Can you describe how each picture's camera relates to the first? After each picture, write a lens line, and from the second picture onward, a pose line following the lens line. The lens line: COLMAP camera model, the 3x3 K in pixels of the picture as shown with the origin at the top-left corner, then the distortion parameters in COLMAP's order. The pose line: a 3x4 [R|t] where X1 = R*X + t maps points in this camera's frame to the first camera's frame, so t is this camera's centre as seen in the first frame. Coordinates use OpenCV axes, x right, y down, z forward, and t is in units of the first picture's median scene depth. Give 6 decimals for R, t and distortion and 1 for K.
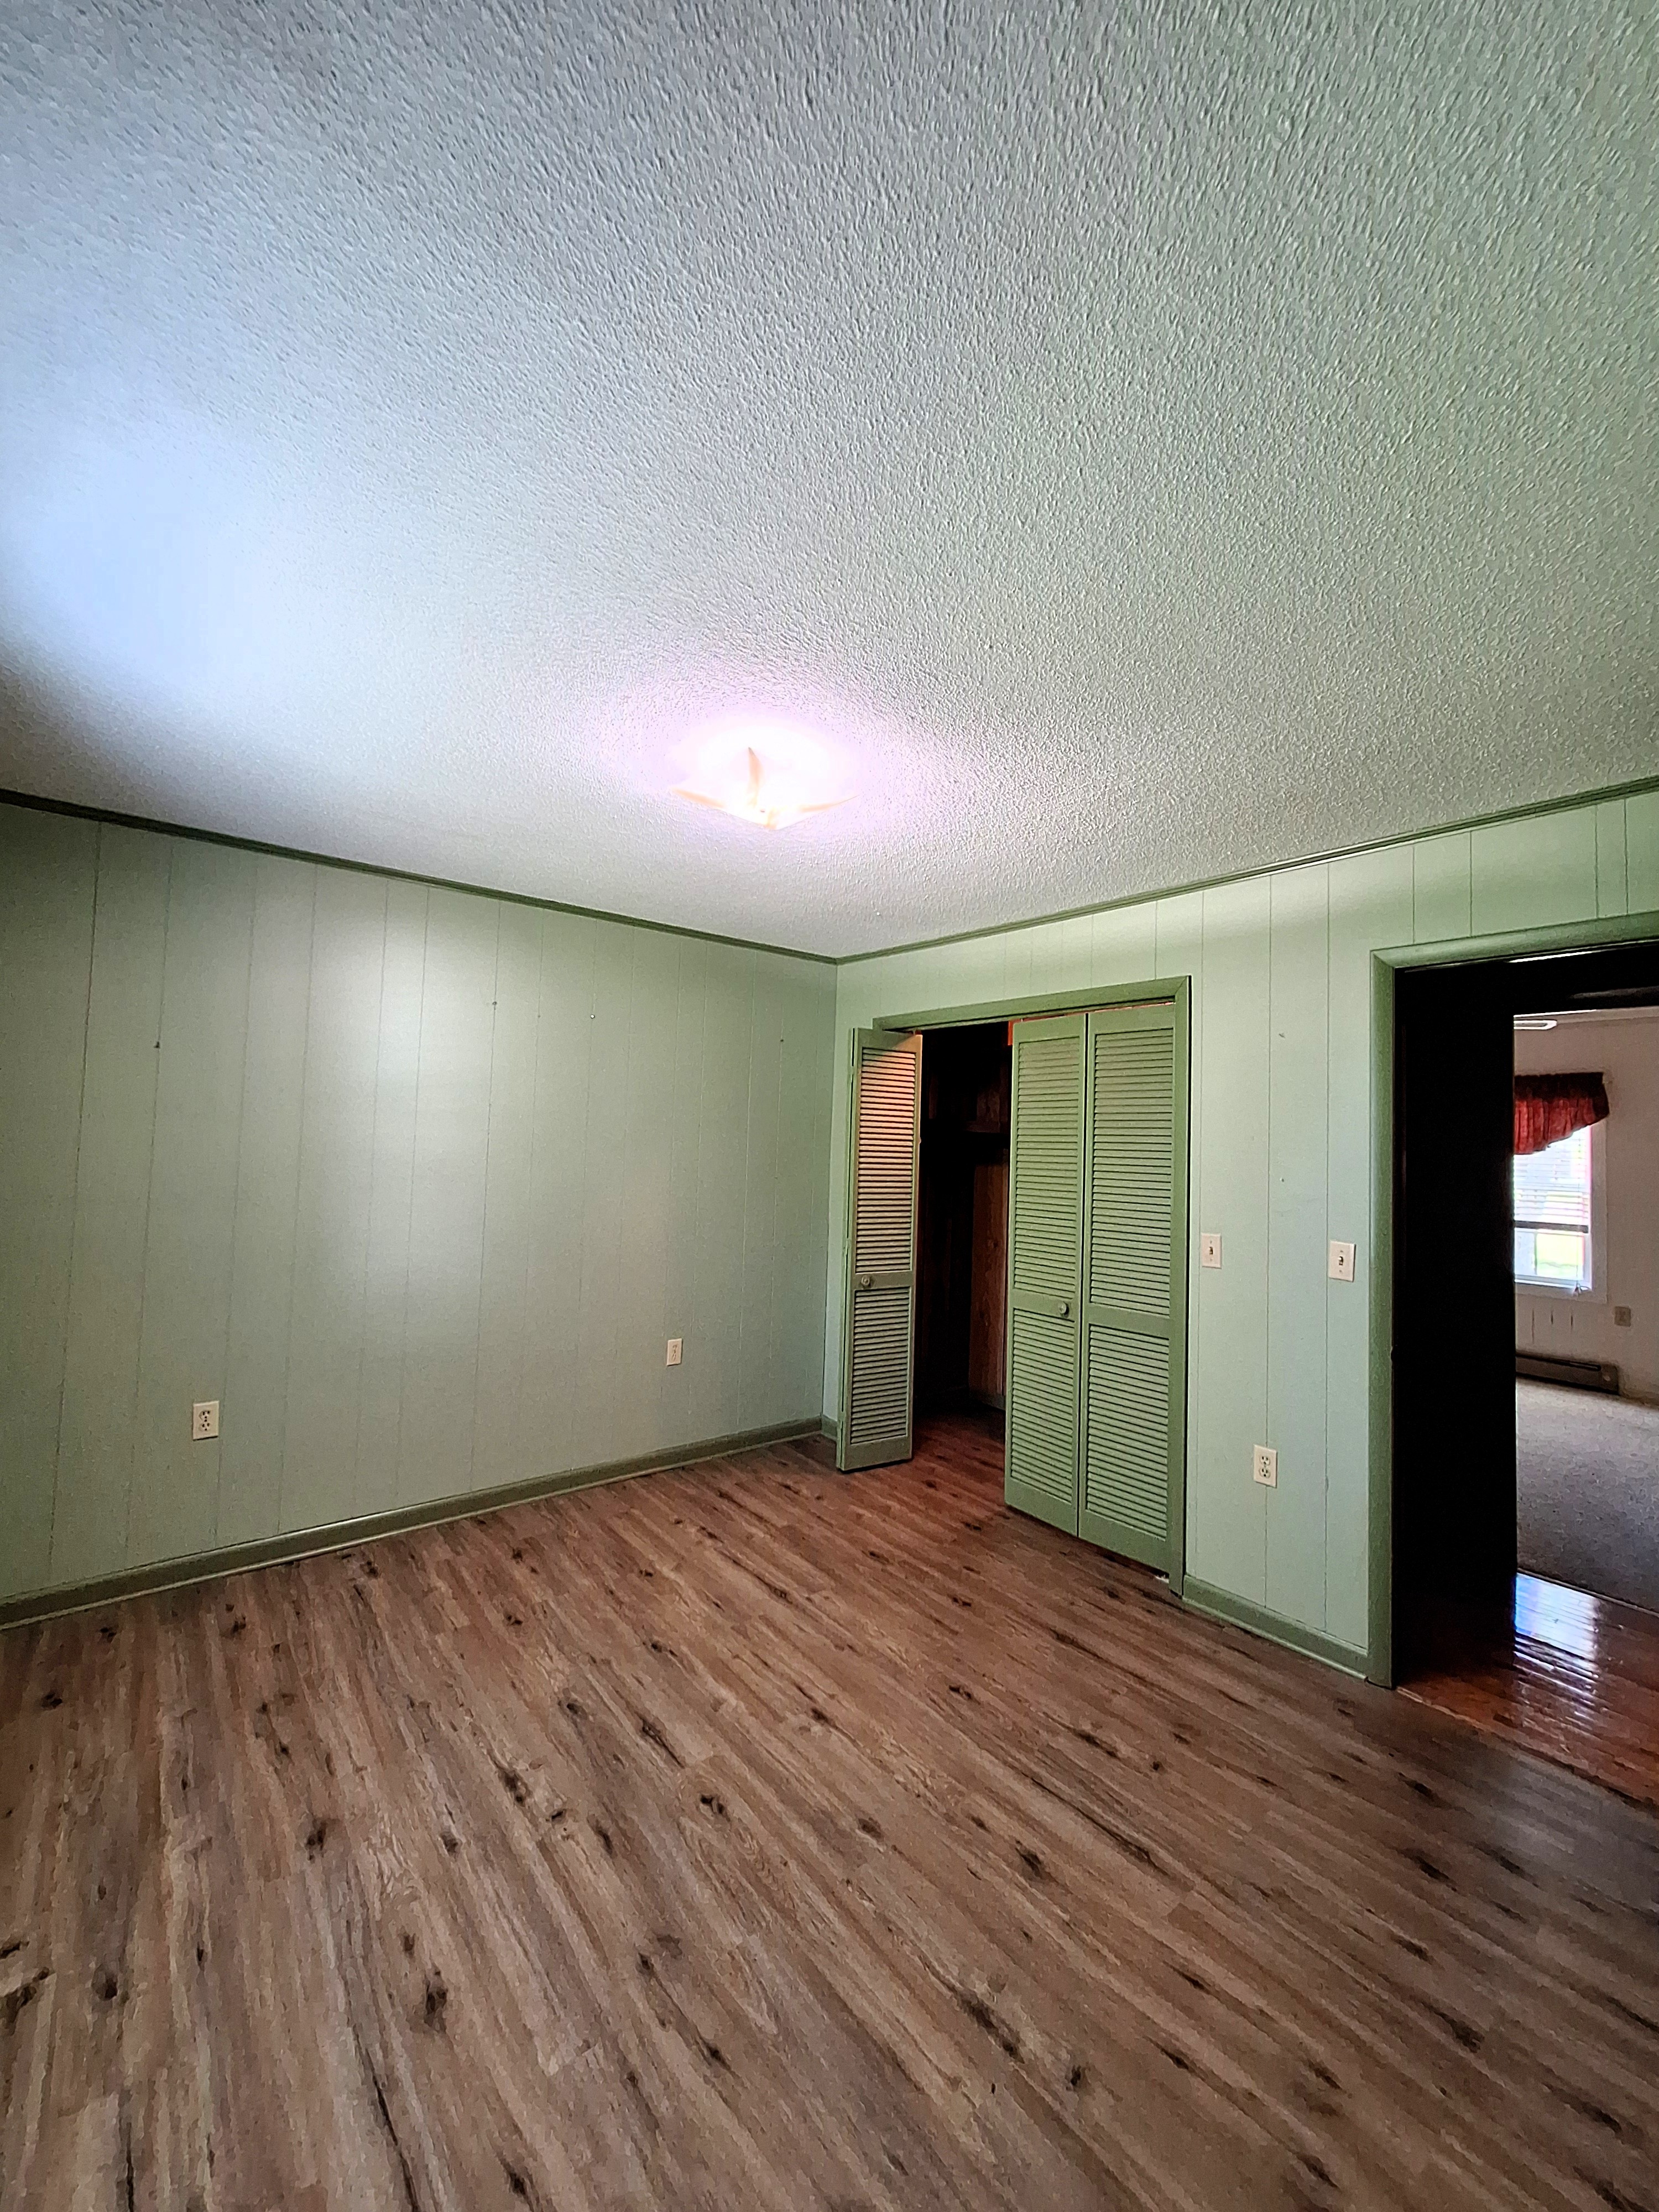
lens RADIAL K [[871.1, 0, 831.5], [0, 871.1, 1105.0], [0, 0, 1]] dist [-0.001115, -0.000623]
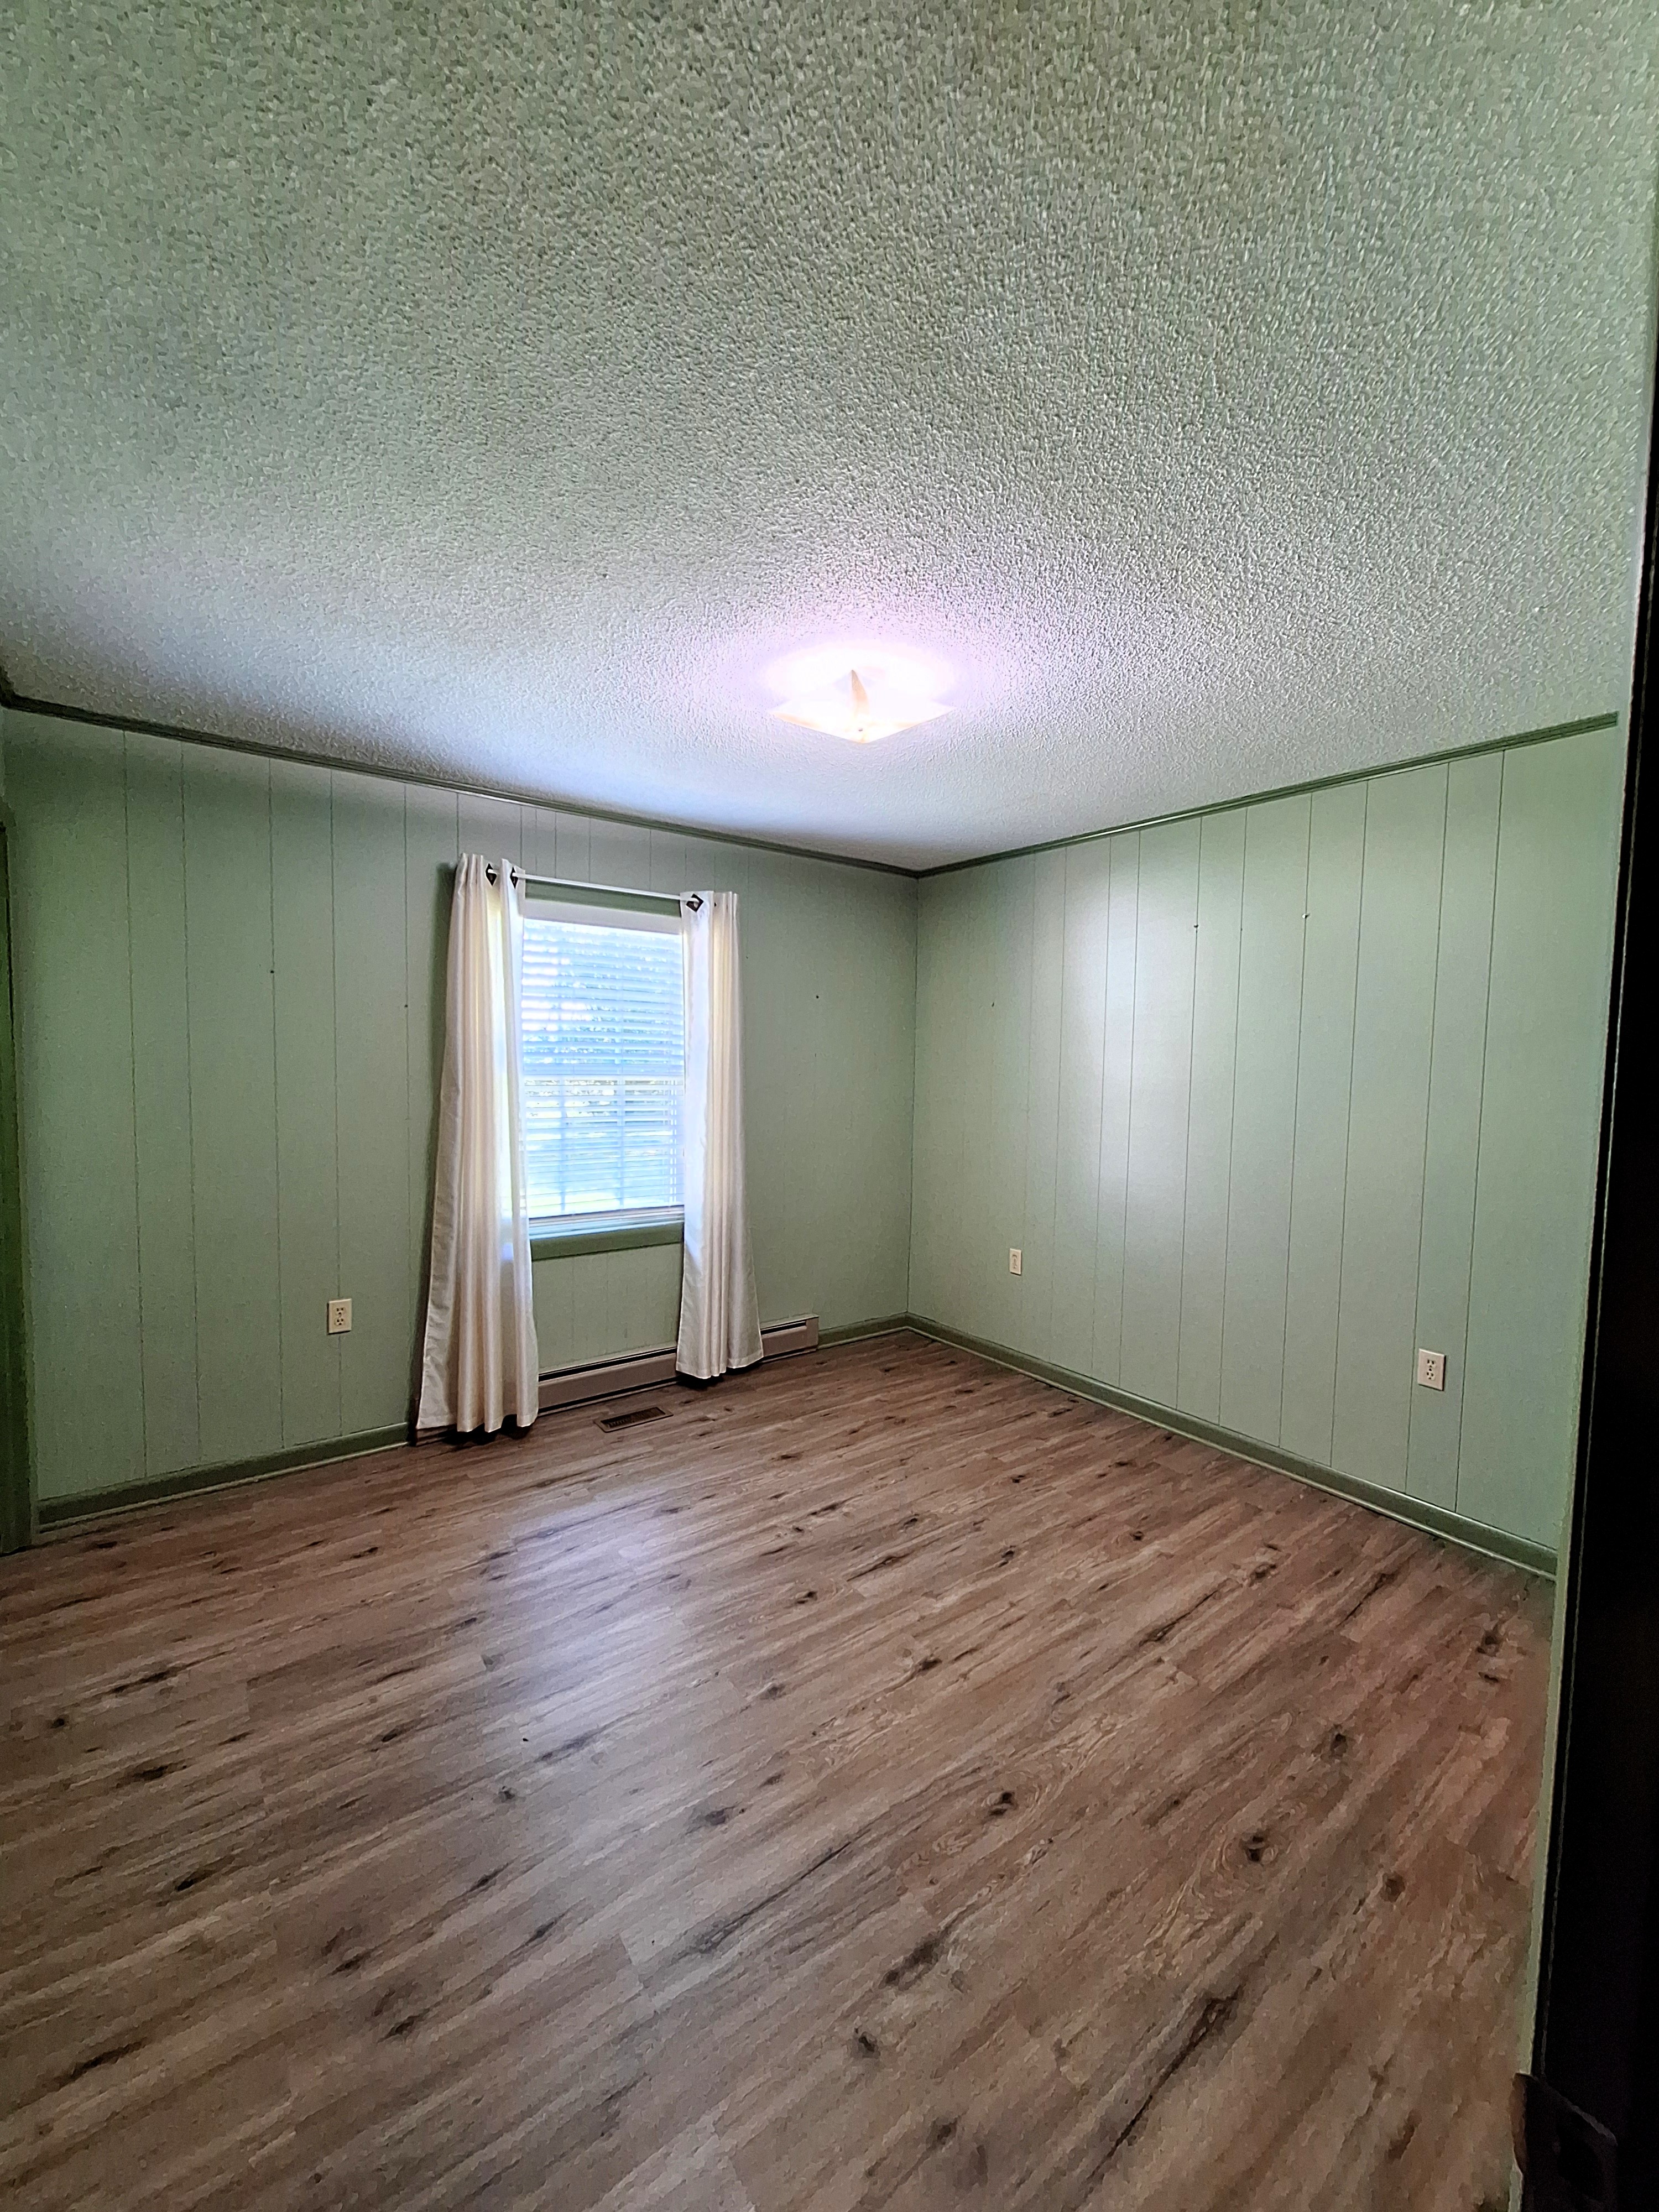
lens RADIAL K [[871.1, 0, 833.5], [0, 871.1, 1105.0], [0, 0, 1]] dist [-0.001115, -0.000623]
pose [[-0.045022, 0.024657, -0.998682, 0.834176], [0.021279, 0.999492, 0.023718, 0.071219], [0.998759, -0.020183, -0.045524, 0.875011]]
